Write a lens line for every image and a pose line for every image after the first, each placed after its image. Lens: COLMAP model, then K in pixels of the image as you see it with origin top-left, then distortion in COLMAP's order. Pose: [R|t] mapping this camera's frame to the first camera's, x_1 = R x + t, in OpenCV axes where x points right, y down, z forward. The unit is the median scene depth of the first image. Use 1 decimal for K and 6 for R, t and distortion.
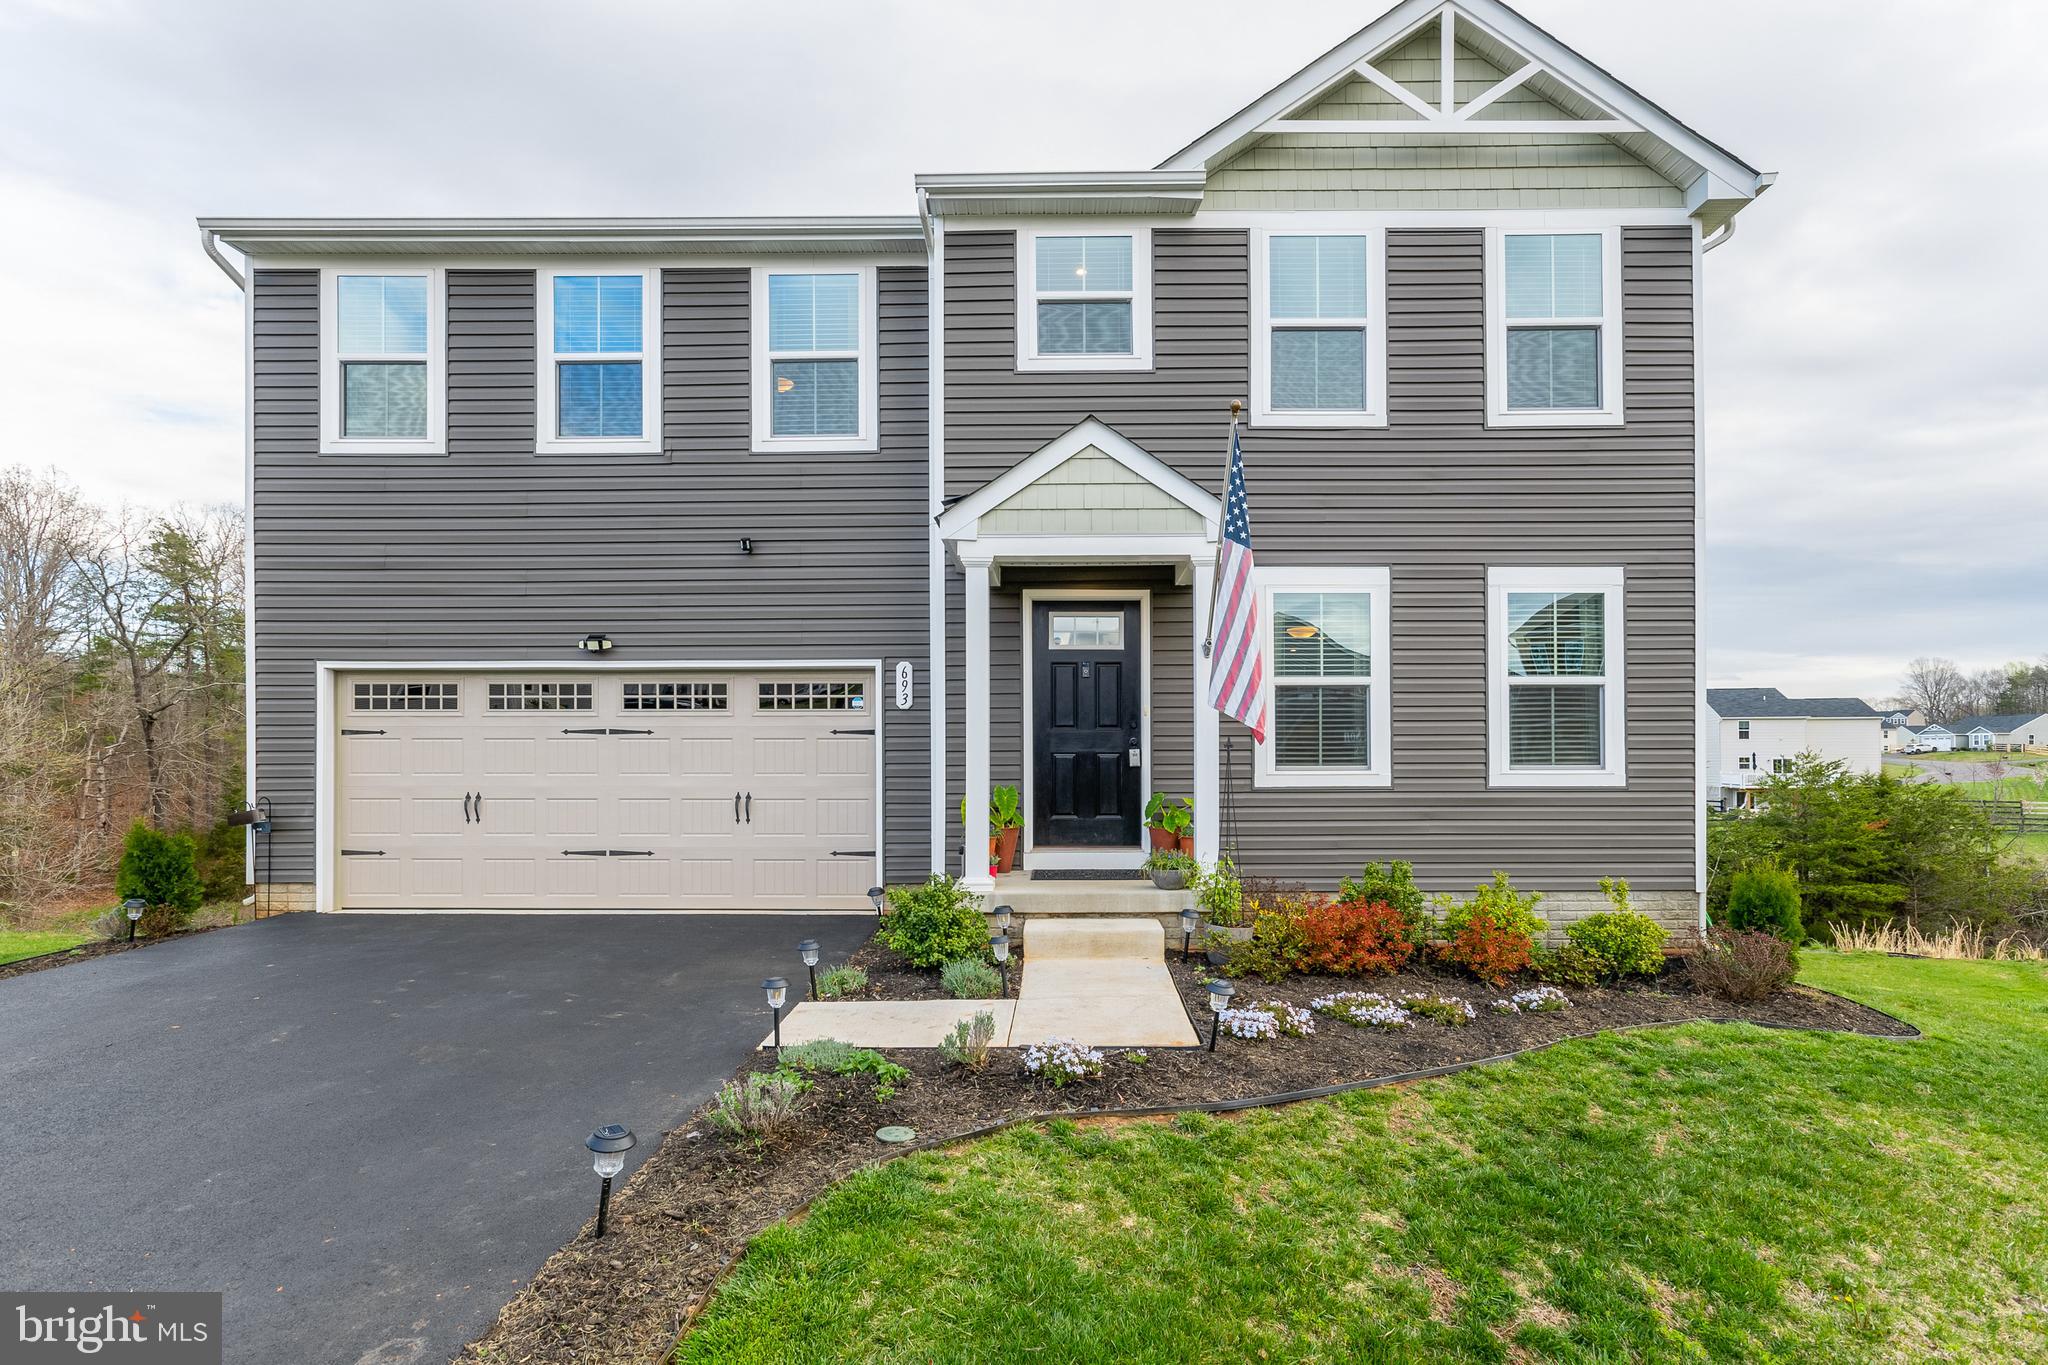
lens RADIAL K [[1024.4, 0, 1046.7], [0, 1024.4, 747.5], [0, 0, 1]] dist [-0.027108, 0.034932]
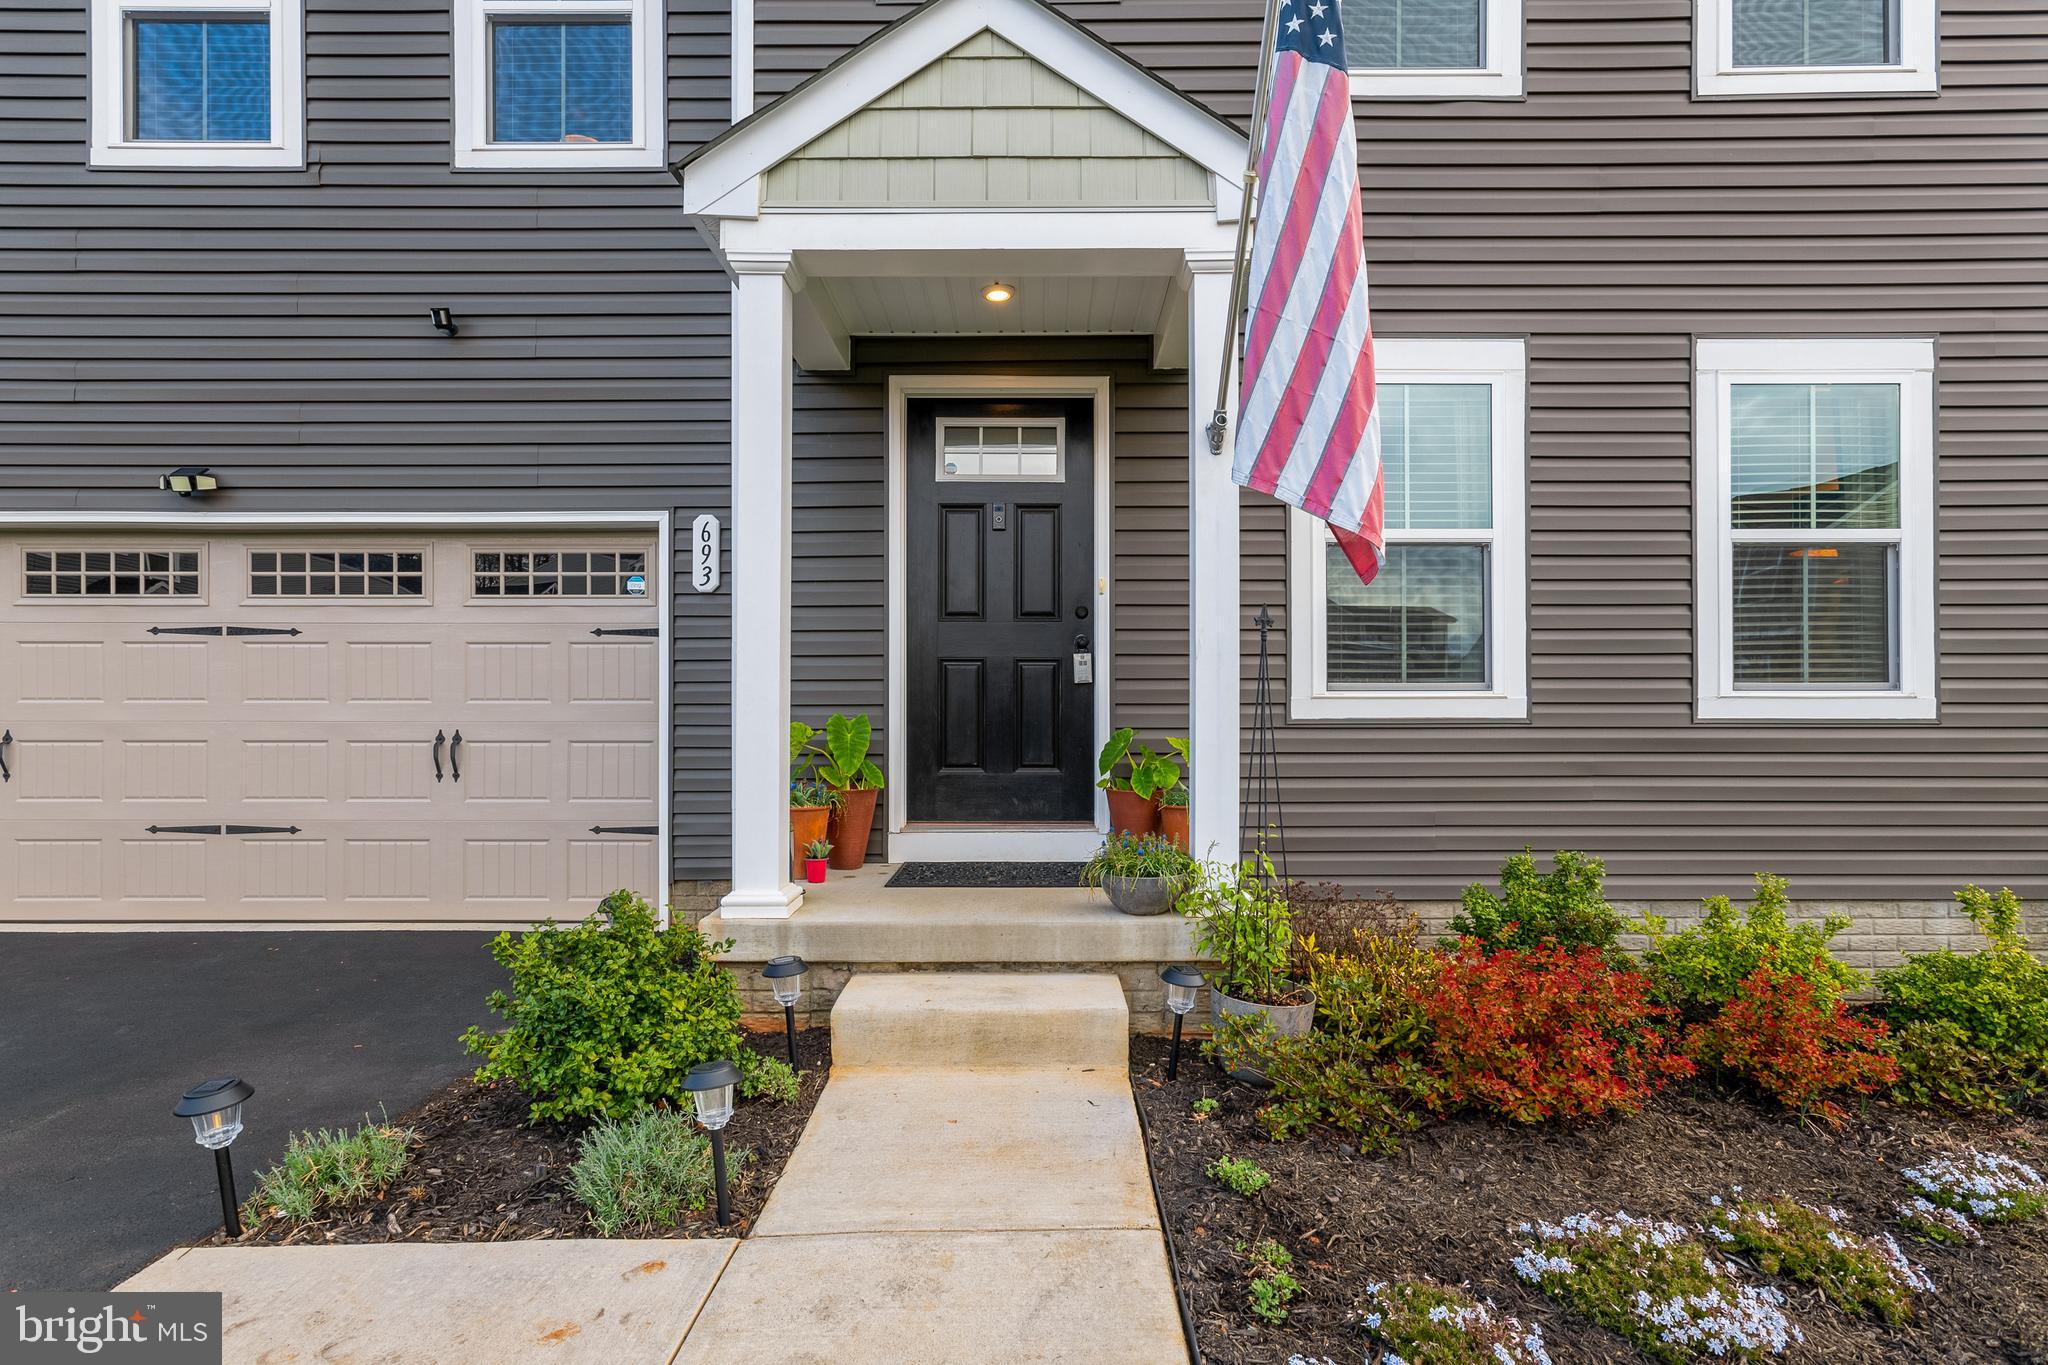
lens RADIAL K [[1026.8, 0, 1030.8], [0, 1026.8, 705.3], [0, 0, 1]] dist [-0.013432, 0.013247]
pose [[0.999985, 0.001506, 0.005234, 0.053659], [-0.001509, 0.999999, 0.000594, 0.030440], [-0.005233, -0.000602, 0.999986, 0.421539]]
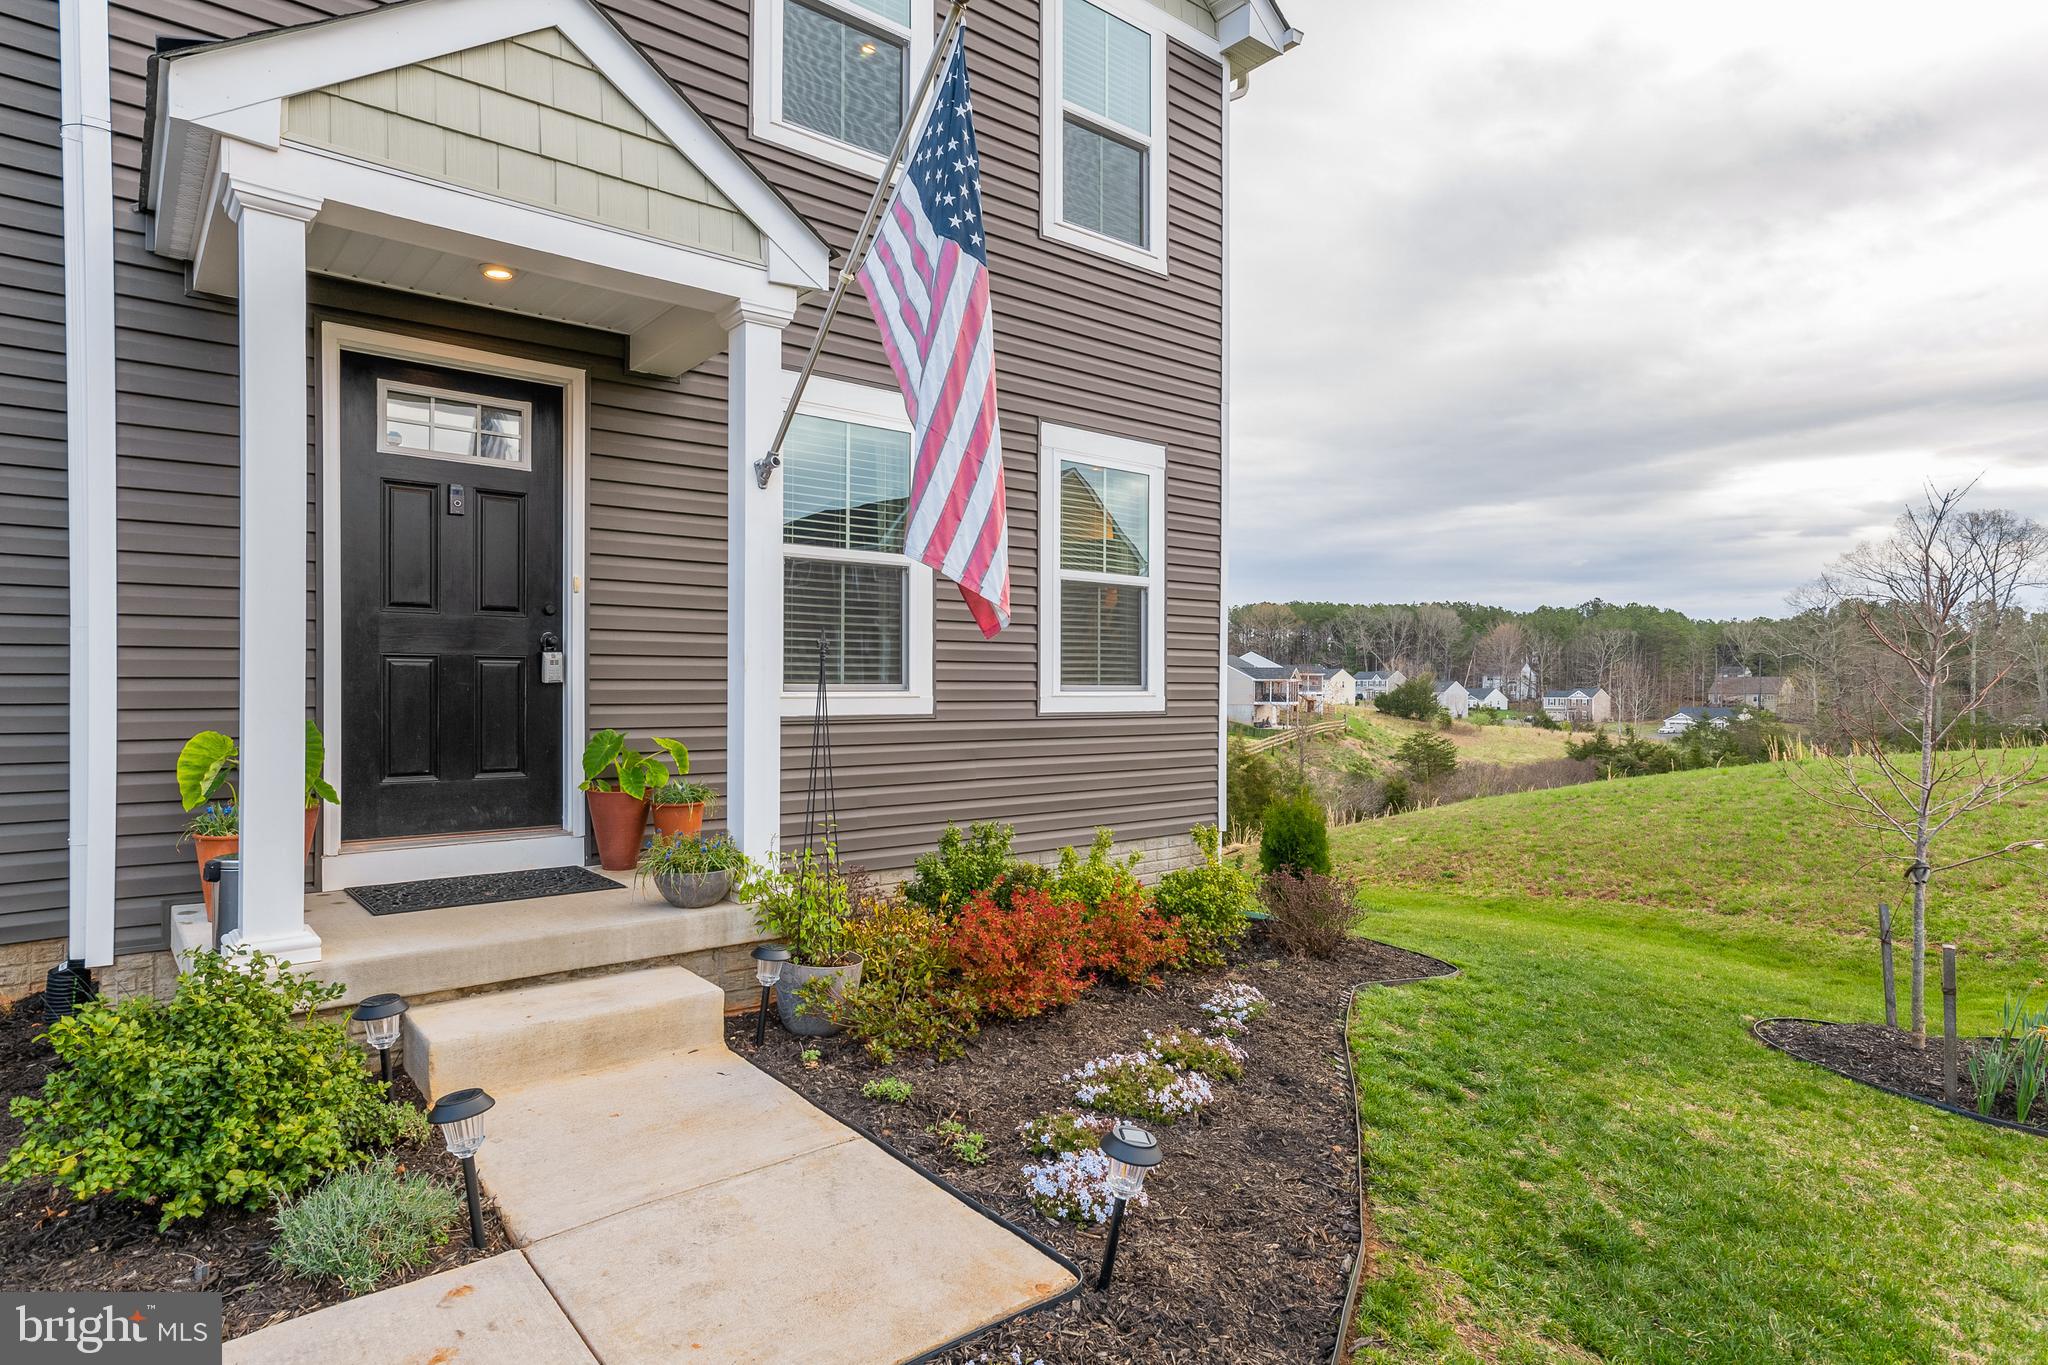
lens RADIAL K [[1127.9, 0, 1019.9], [0, 1127.9, 691.2], [0, 0, 1]] dist [-0.021016, 0.036288]
pose [[0.766405, 0.001649, 0.642355, -0.112728], [-0.011144, 0.999880, 0.010728, 0.013397], [-0.642260, -0.015381, 0.766332, 0.368413]]
